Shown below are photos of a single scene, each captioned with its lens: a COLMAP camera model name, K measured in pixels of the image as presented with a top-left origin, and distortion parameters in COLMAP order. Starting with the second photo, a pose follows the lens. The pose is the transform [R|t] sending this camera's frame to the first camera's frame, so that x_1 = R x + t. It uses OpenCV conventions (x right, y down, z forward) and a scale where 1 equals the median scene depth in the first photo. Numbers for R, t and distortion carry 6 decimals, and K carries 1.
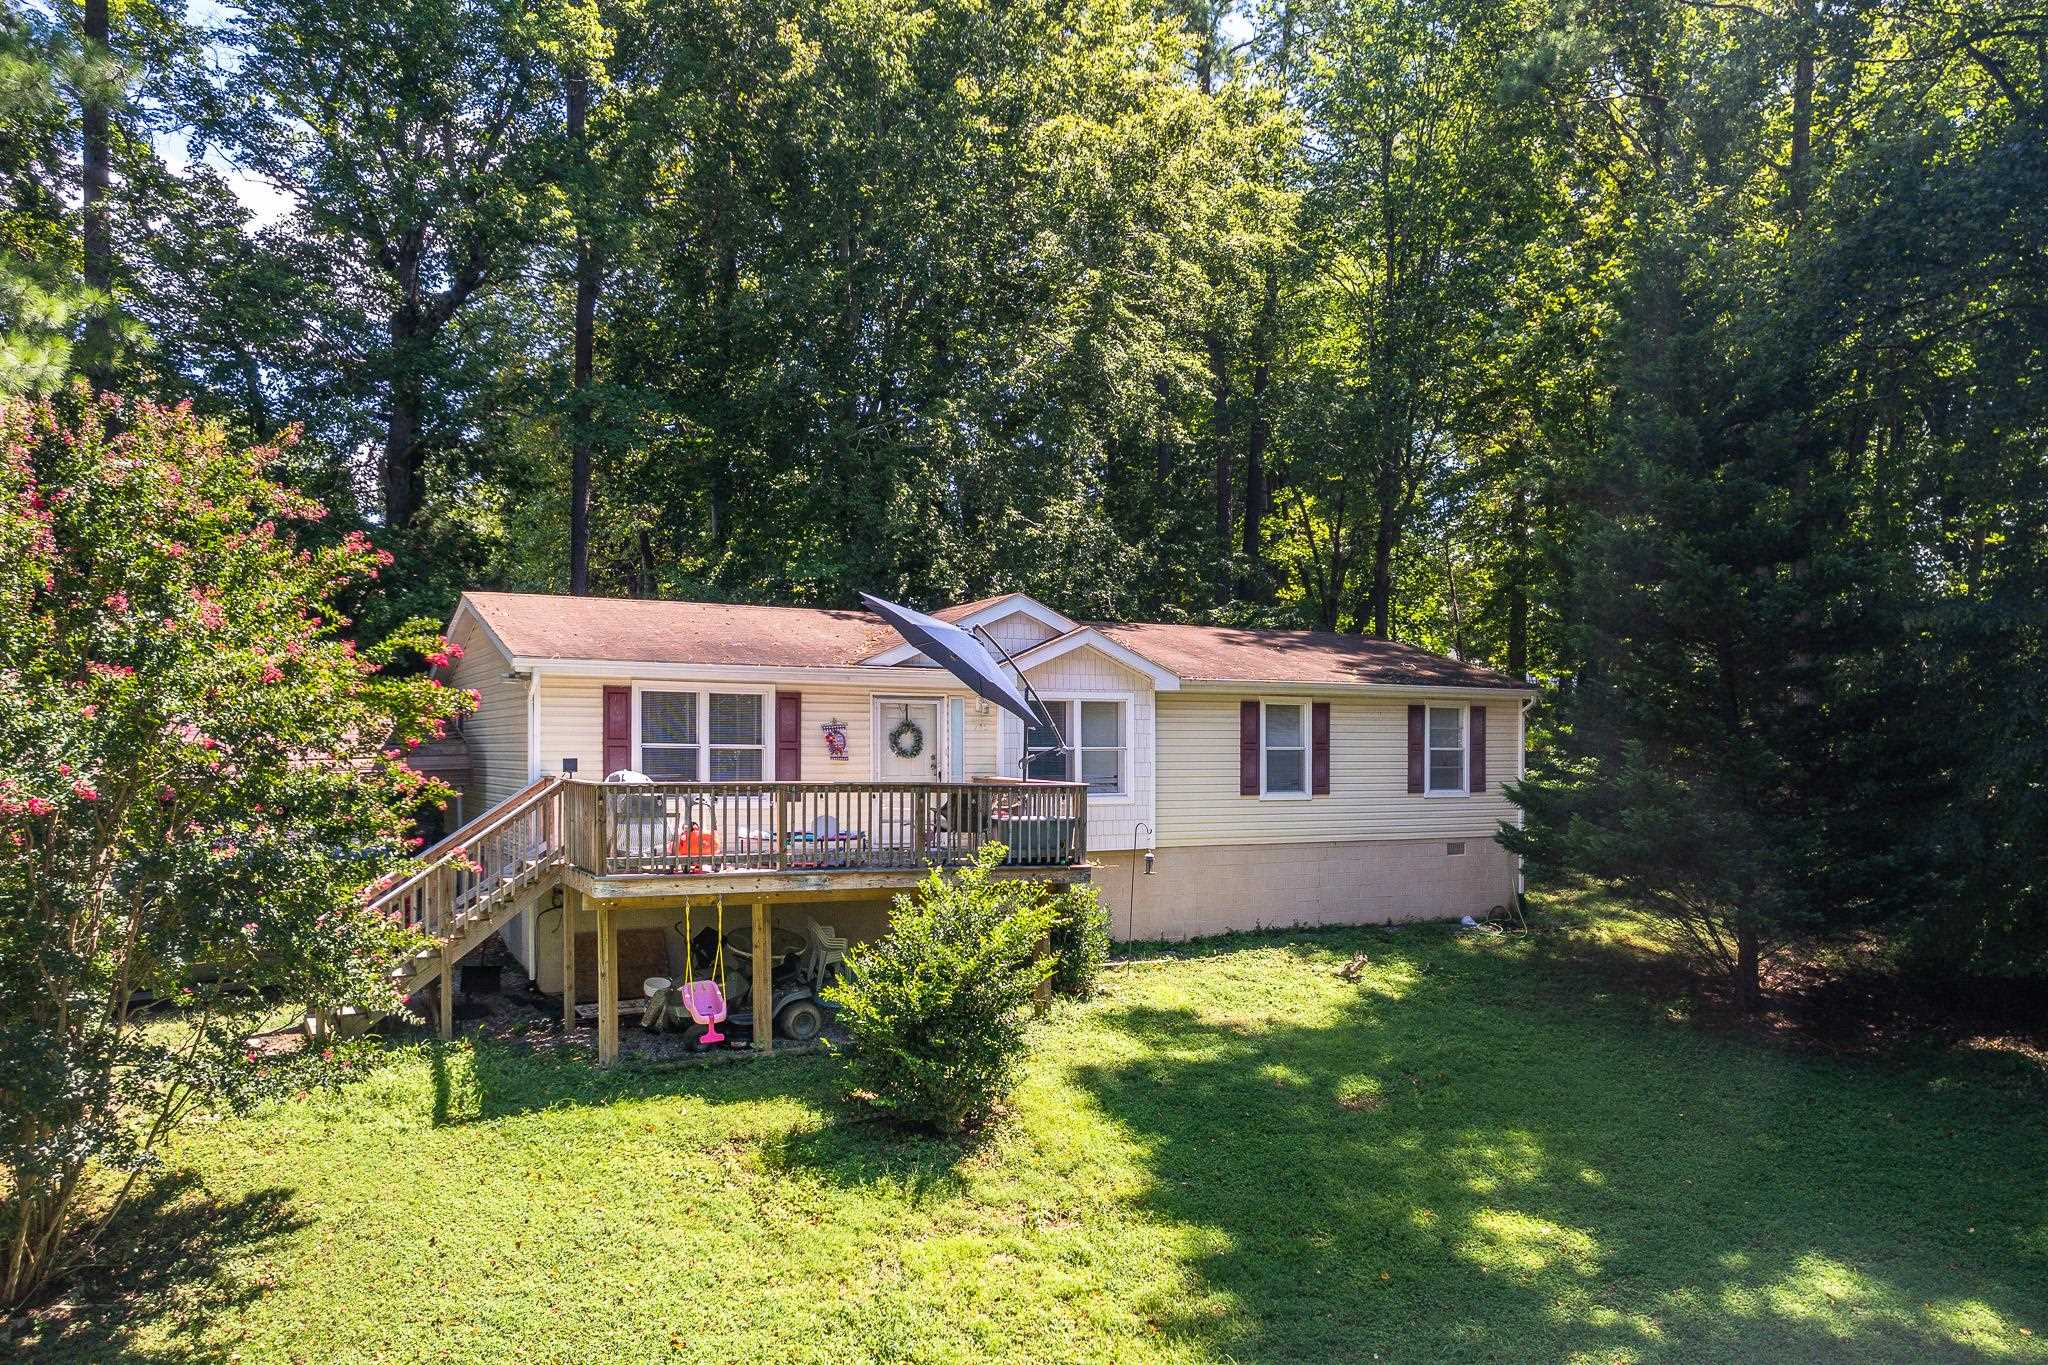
lens RADIAL K [[1568.5, 0, 1043.2], [0, 1568.5, 694.1], [0, 0, 1]] dist [-0.035881, 0.005514]
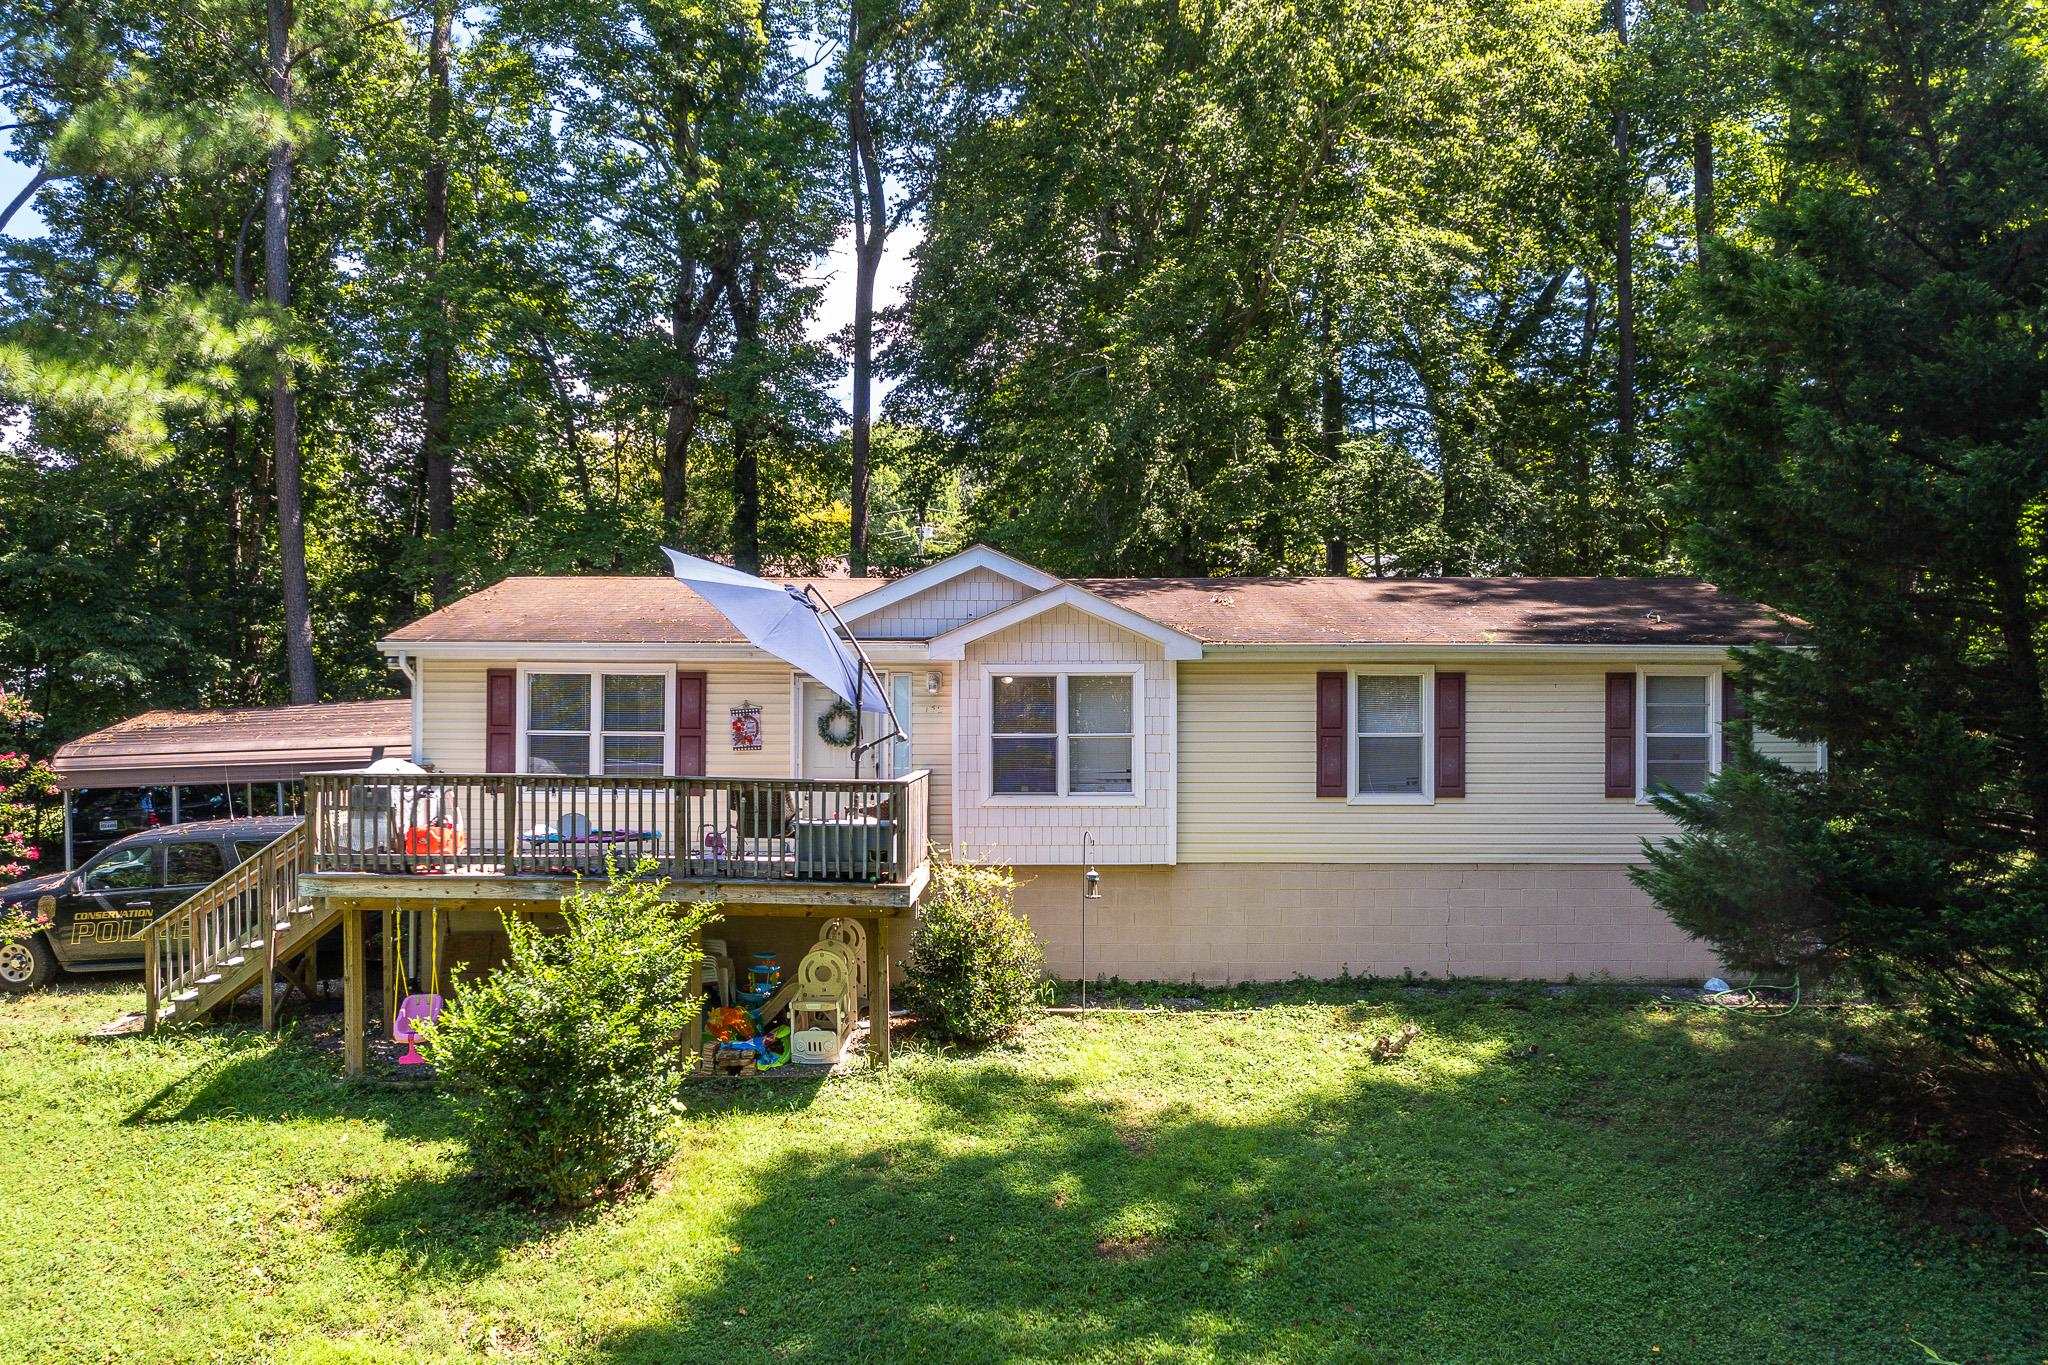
lens RADIAL K [[1568.5, 0, 1043.2], [0, 1568.5, 694.1], [0, 0, 1]] dist [-0.035881, 0.005514]
pose [[0.872454, -0.014910, -0.488469, 0.438468], [0.018196, 0.999832, 0.001980, 0.012990], [0.488357, -0.010616, 0.872579, 0.326630]]
